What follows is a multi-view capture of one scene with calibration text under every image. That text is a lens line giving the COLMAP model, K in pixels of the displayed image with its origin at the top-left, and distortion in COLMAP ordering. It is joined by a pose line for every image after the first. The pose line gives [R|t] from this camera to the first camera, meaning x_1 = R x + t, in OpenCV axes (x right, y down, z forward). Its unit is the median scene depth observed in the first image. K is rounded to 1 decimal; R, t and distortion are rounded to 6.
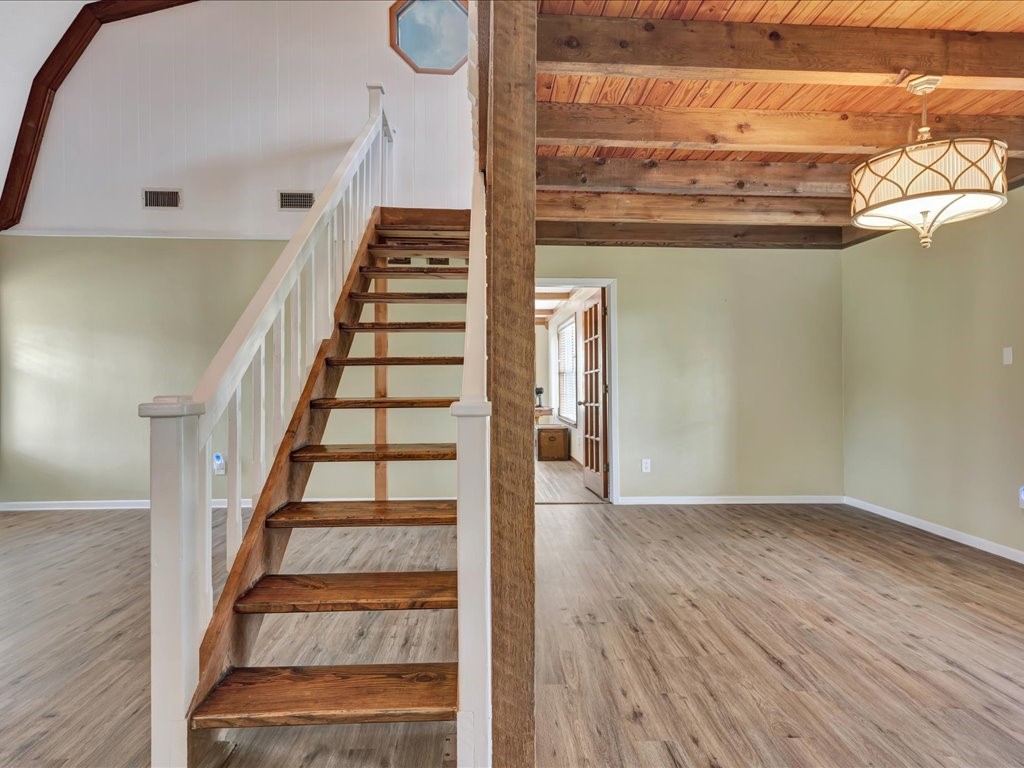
lens RADIAL K [[595.5, 0, 512.0], [0, 595.5, 384.0], [0, 0, 1]] dist [-0.006881, -0.001734]
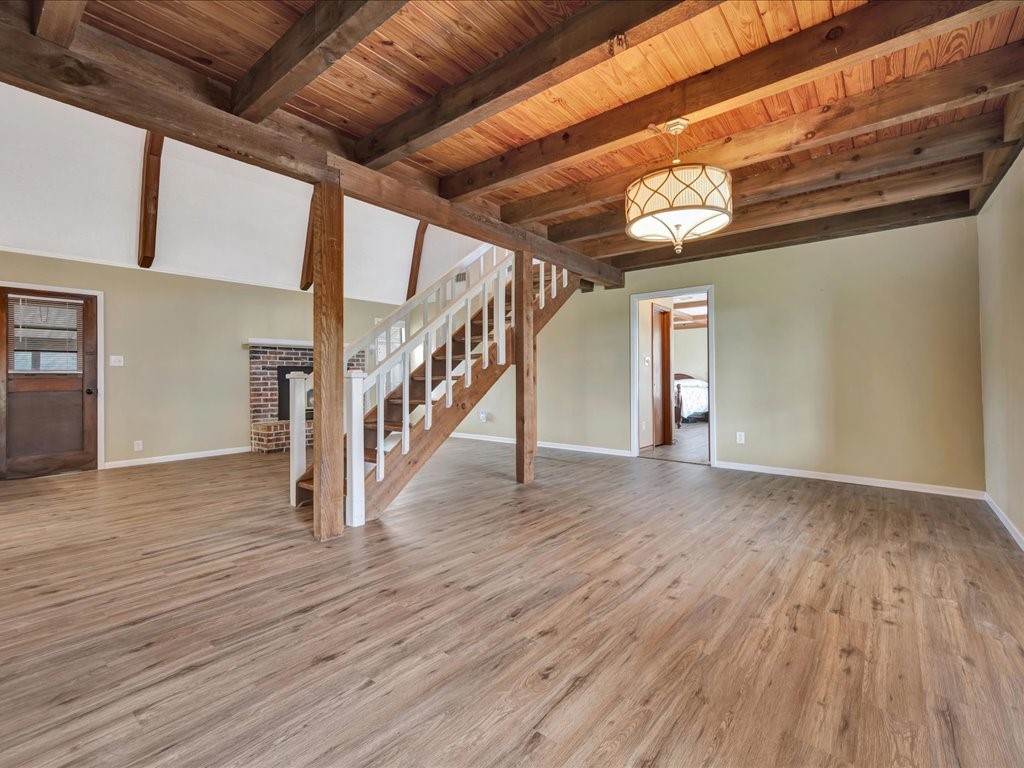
lens RADIAL K [[465.8, 0, 510.9], [0, 465.8, 376.5], [0, 0, 1]] dist [0.006298, 0.000578]
pose [[0.743625, -0.010791, -0.668510, 0.902906], [0.002976, 0.999913, -0.012831, 0.043531], [0.668590, 0.007552, 0.743593, 0.003160]]
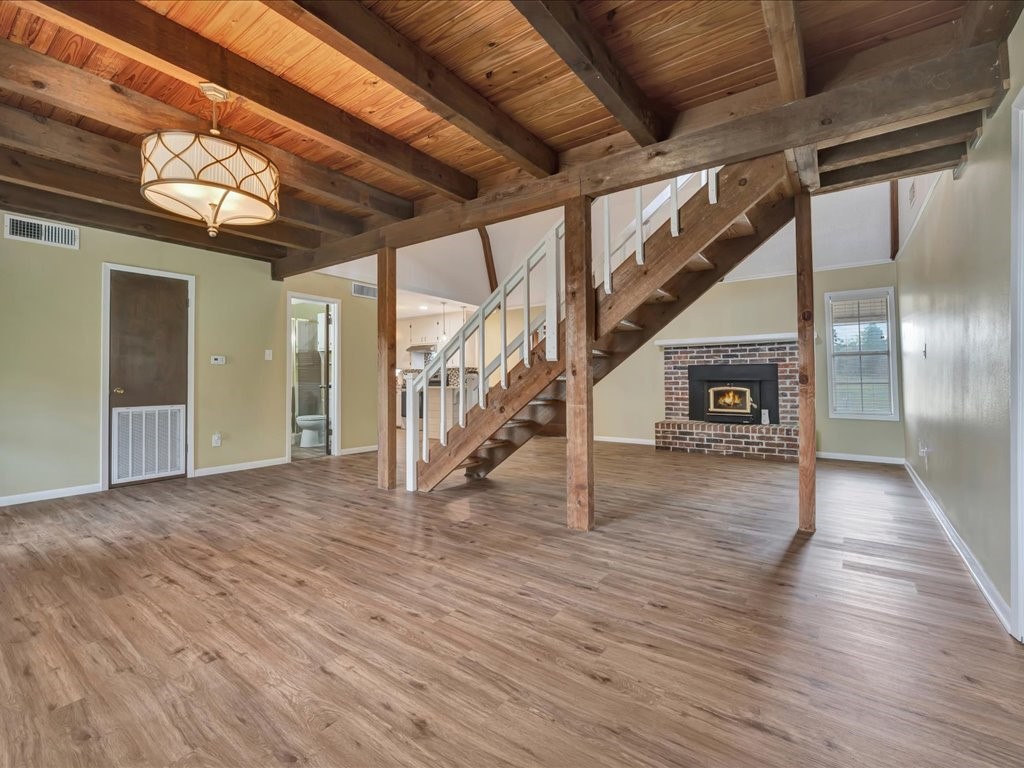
lens RADIAL K [[465.8, 0, 510.9], [0, 465.8, 376.5], [0, 0, 1]] dist [0.006298, 0.000578]
pose [[-0.635213, -0.006017, -0.772314, 0.839852], [0.003940, 0.999931, -0.011031, 0.036433], [0.772327, -0.010050, -0.635145, 1.627636]]
